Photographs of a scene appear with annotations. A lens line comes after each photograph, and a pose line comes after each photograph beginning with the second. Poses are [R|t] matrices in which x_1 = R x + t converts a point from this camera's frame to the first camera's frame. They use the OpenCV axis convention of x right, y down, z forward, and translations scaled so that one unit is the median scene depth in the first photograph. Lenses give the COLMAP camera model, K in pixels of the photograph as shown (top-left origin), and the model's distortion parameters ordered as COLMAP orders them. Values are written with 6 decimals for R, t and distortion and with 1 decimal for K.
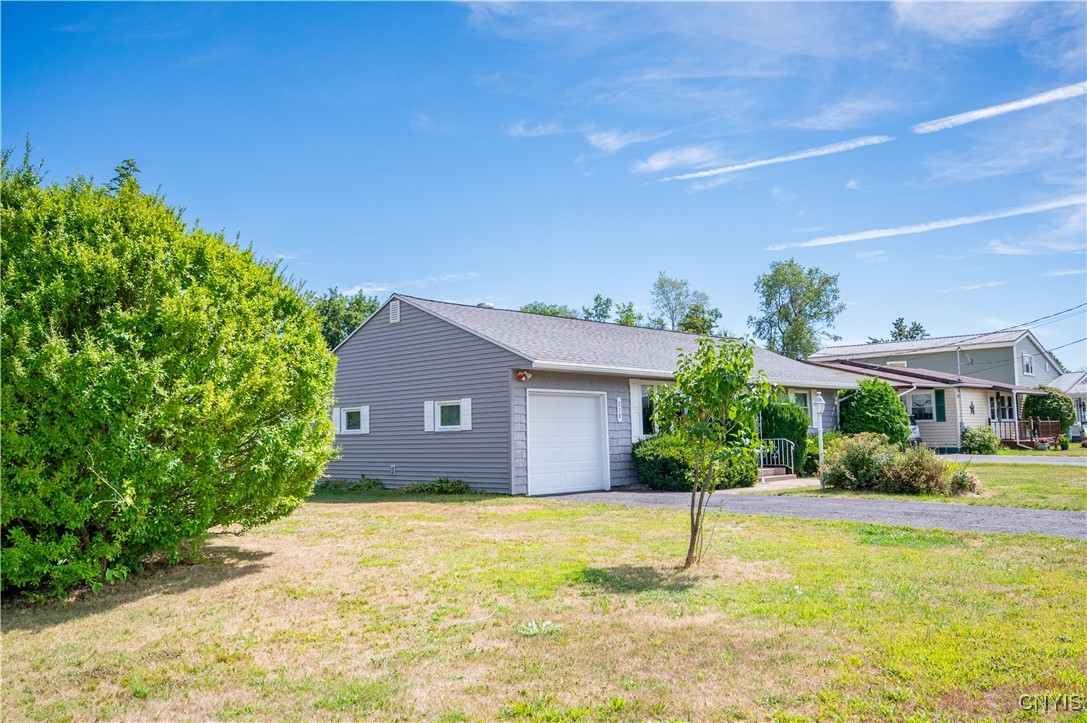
lens RADIAL K [[926.3, 0, 538.2], [0, 926.3, 356.3], [0, 0, 1]] dist [0.024201, 0.001080]
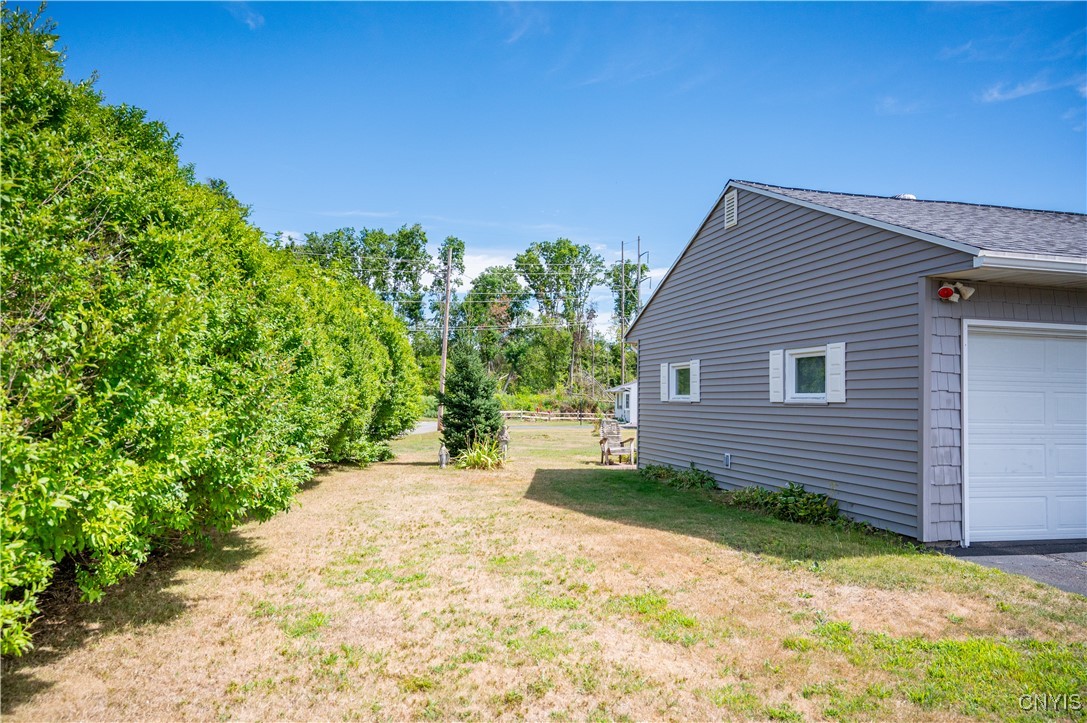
lens RADIAL K [[775.6, 0, 537.8], [0, 775.6, 357.3], [0, 0, 1]] dist [-0.002821, 0.003409]
pose [[0.850976, 0.004526, -0.525184, 0.006700], [0.013275, 0.999458, 0.030122, 0.023591], [0.525036, -0.032605, 0.850455, 0.329429]]
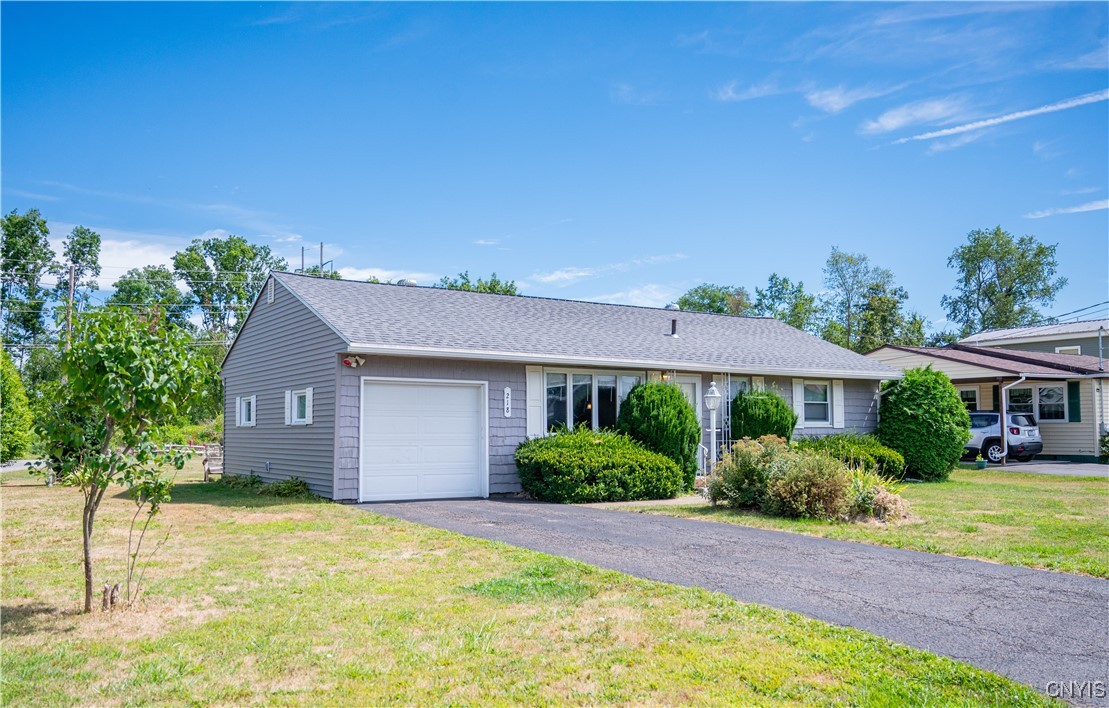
lens RADIAL K [[970.7, 0, 540.1], [0, 970.7, 417.8], [0, 0, 1]] dist [0.021993, -0.005888]
pose [[0.972651, 0.014396, -0.231827, 0.213405], [0.002922, 0.997240, 0.074186, 0.004173], [0.232255, -0.072834, 0.969924, 0.103819]]
